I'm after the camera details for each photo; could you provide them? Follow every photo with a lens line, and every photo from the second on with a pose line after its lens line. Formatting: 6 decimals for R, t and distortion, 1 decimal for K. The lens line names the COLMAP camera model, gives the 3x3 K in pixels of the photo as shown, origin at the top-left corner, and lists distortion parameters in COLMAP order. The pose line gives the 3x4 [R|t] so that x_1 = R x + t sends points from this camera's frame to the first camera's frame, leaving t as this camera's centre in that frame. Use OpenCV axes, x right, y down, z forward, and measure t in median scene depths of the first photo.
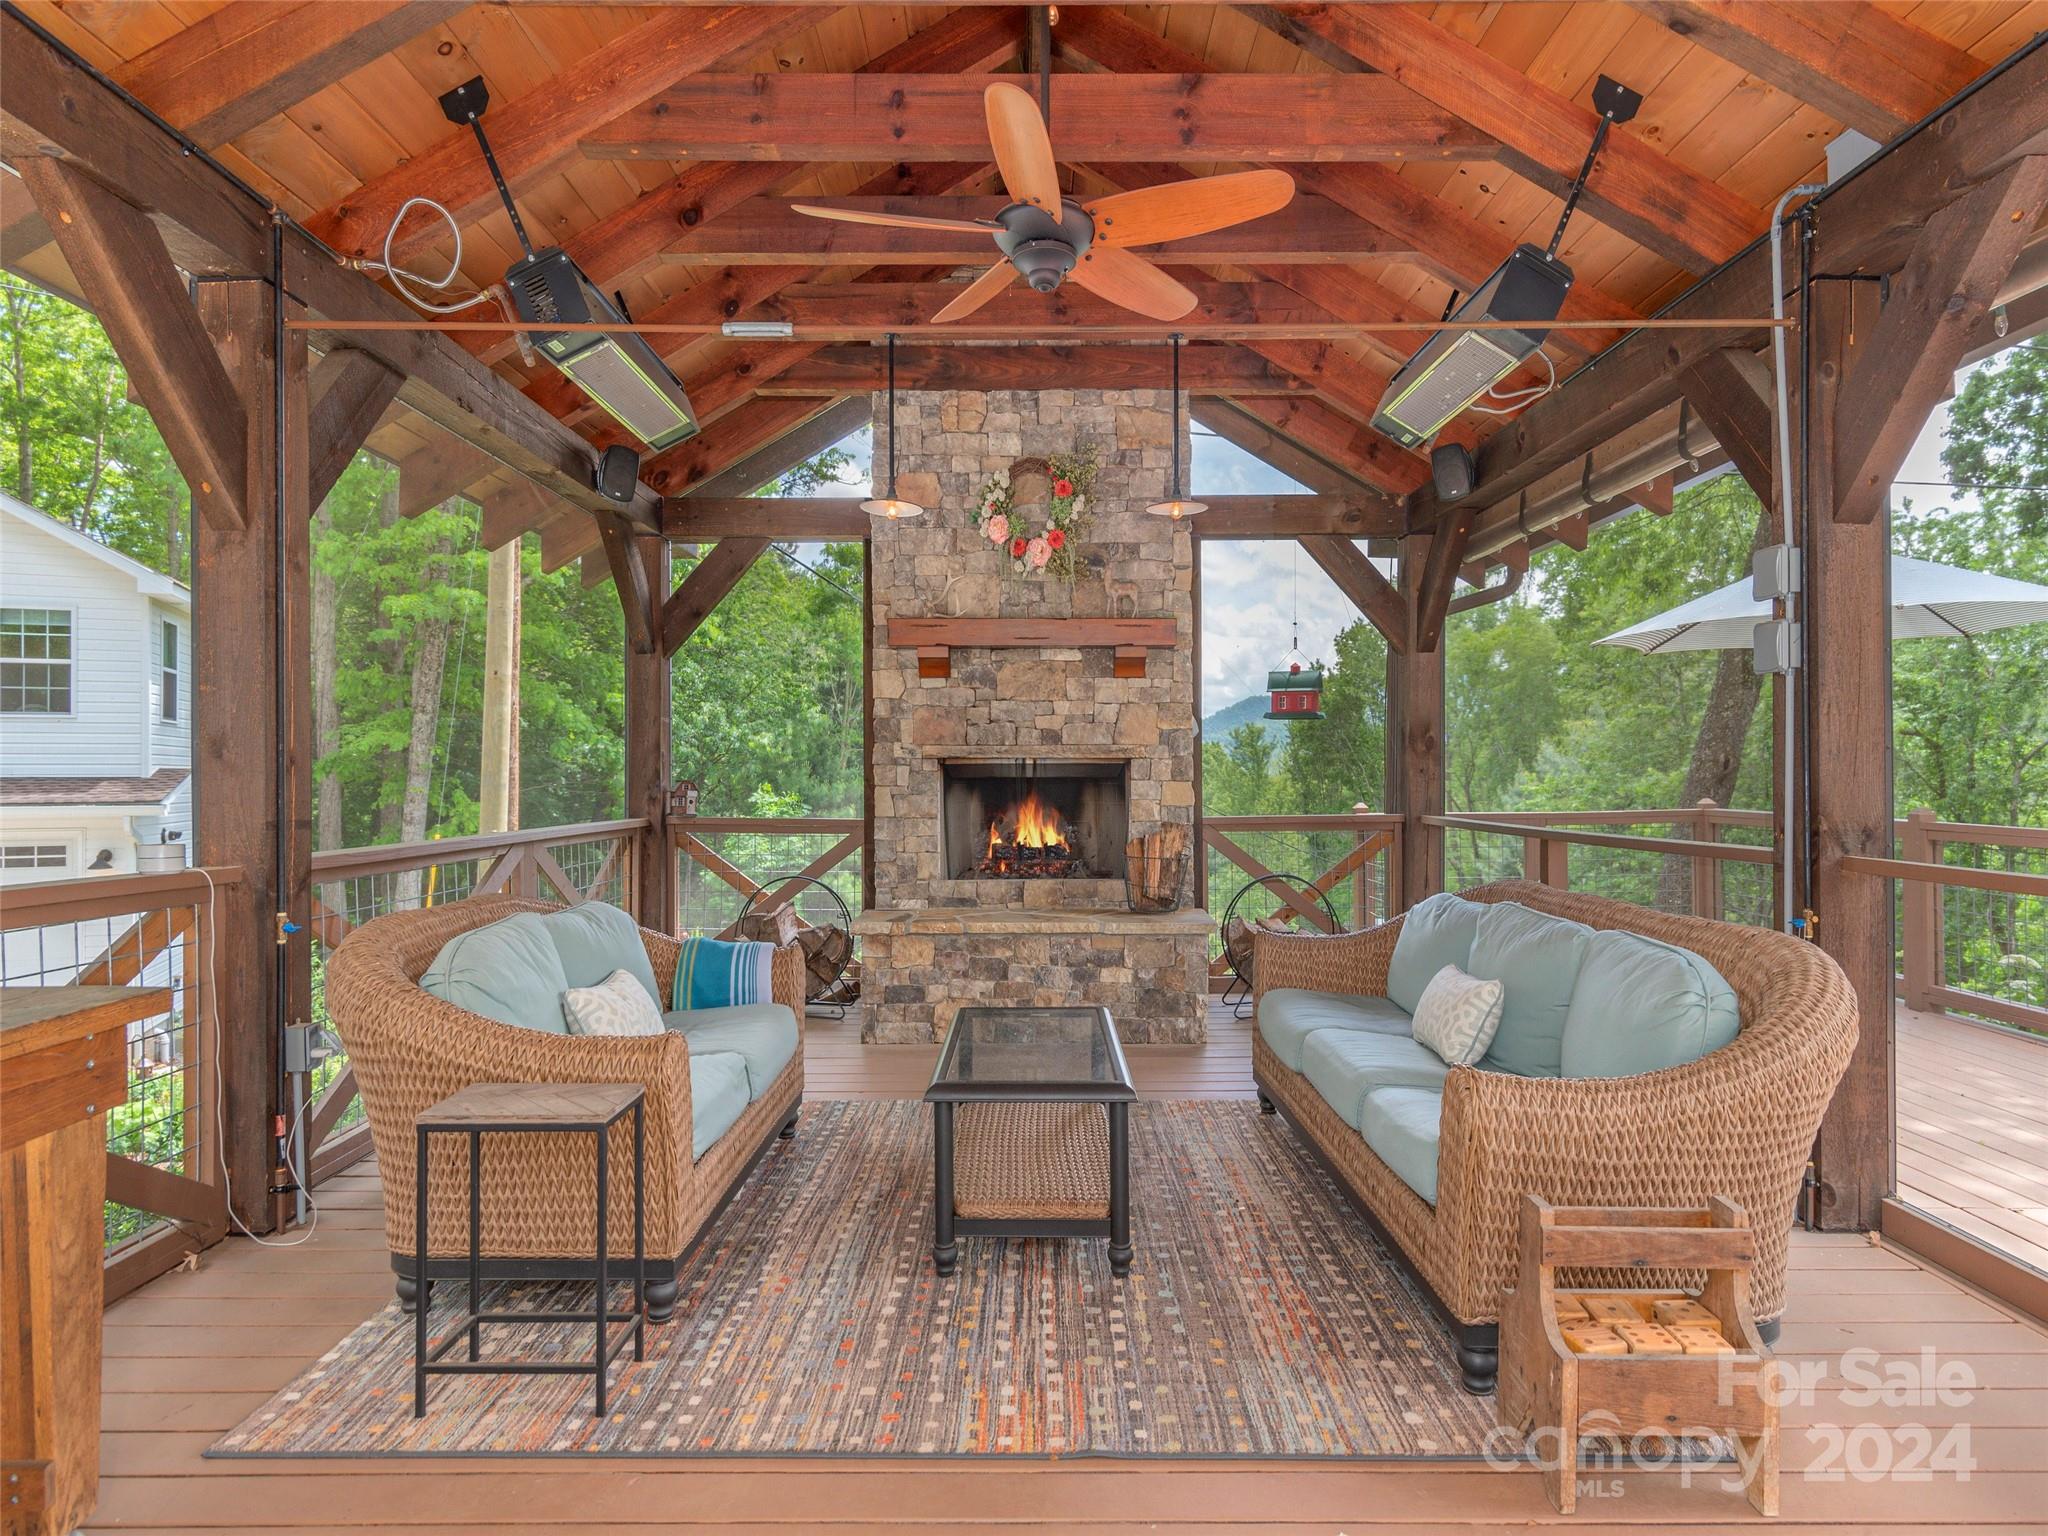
lens RADIAL K [[1194.9, 0, 1026.1], [0, 1194.9, 761.8], [0, 0, 1]] dist [0.001257, 0.000410]
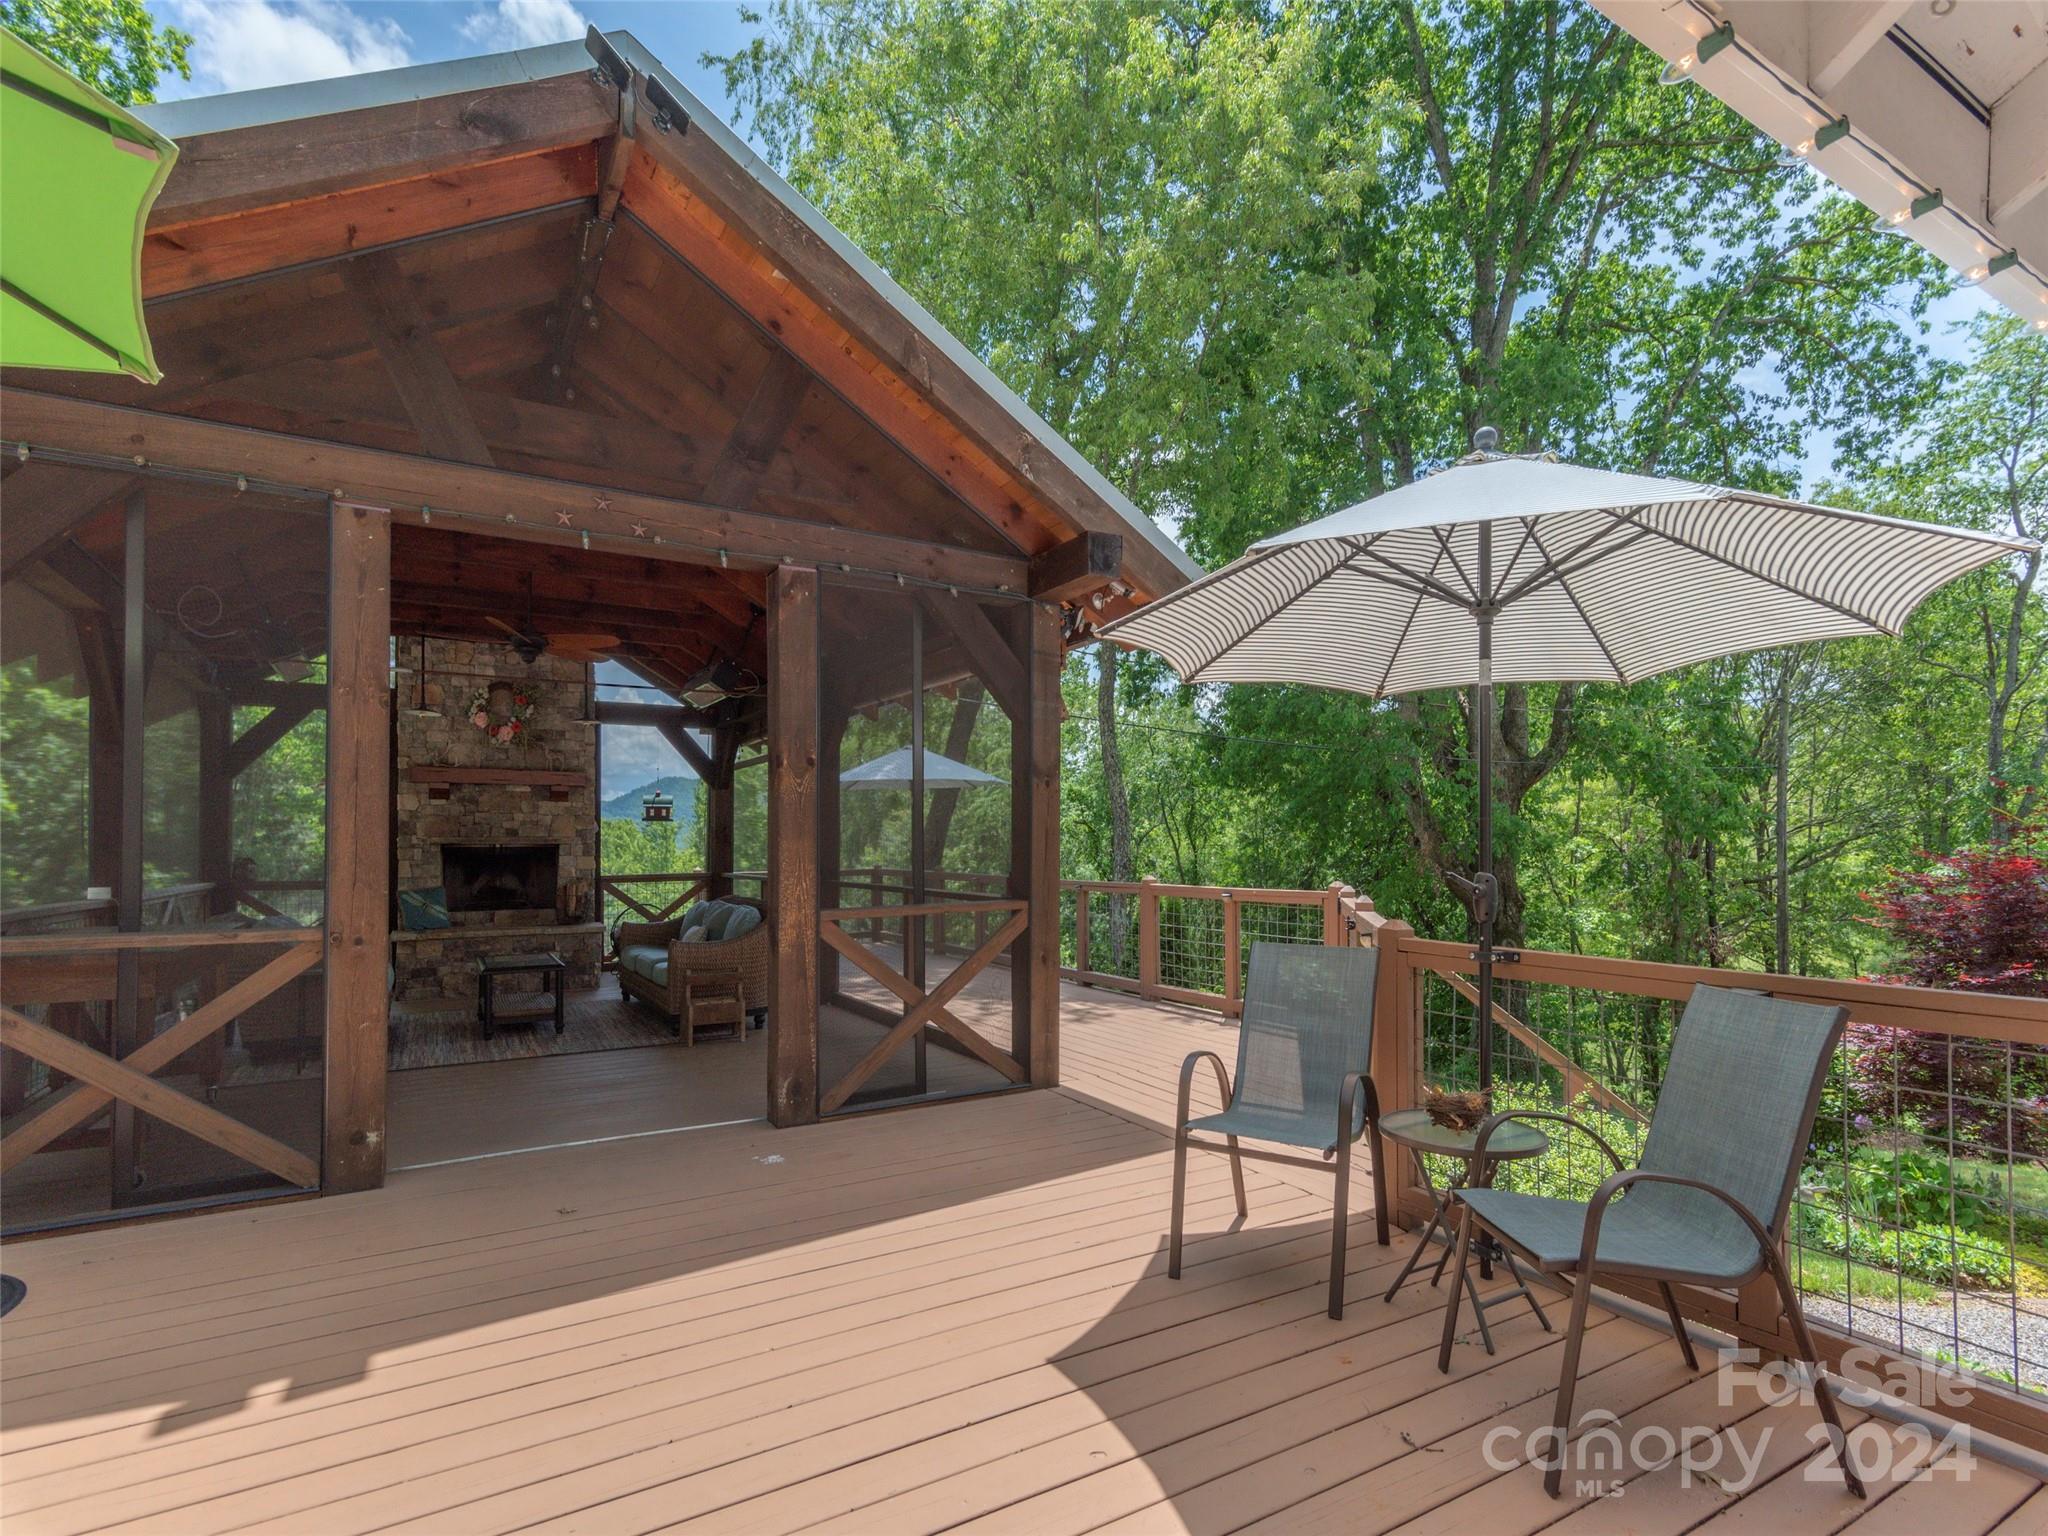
lens RADIAL K [[1014.7, 0, 1037.1], [0, 1014.7, 819.3], [0, 0, 1]] dist [0.001186, 0.000120]
pose [[0.858483, 0.009950, 0.512746, -0.086864], [-0.000311, 0.999822, -0.018882, -0.012132], [-0.512843, 0.016050, 0.858333, -0.762679]]
